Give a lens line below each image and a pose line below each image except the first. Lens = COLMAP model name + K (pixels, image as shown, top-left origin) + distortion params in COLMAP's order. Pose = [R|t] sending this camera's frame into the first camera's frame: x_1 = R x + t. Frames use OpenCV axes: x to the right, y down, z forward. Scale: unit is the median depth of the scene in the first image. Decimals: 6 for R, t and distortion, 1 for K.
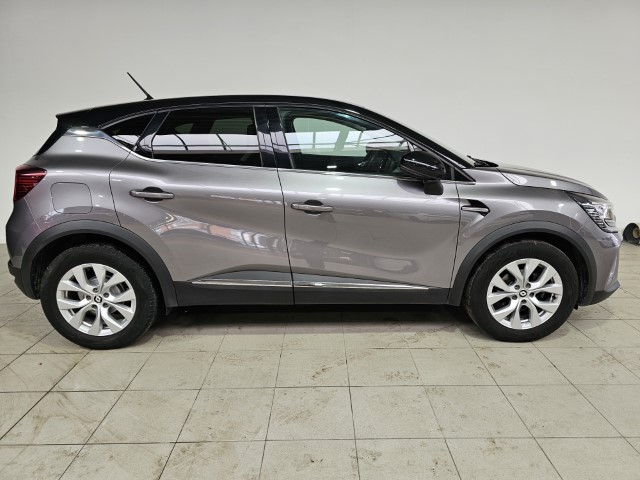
lens RADIAL K [[433.0, 0, 320.0], [0, 433.0, 240.0], [0, 0, 1]] dist [0.063558, -0.057829]
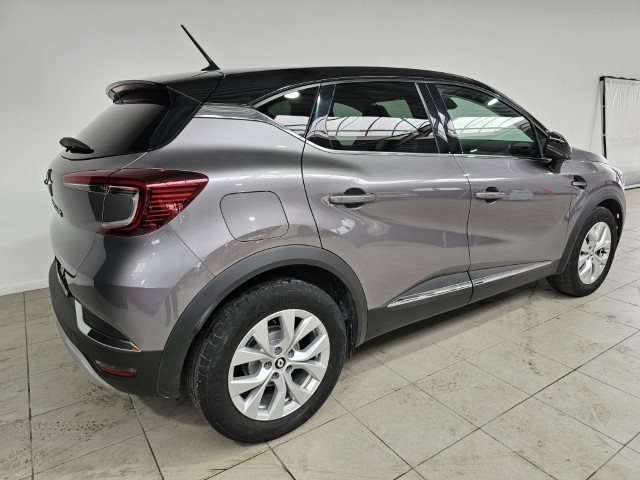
lens RADIAL K [[433.0, 0, 320.0], [0, 433.0, 240.0], [0, 0, 1]] dist [0.063558, -0.057829]
pose [[0.828886, -0.145278, 0.540225, -0.798367], [0.143452, 0.988599, 0.045752, -0.072846], [-0.540712, 0.039574, 0.840276, 0.408778]]
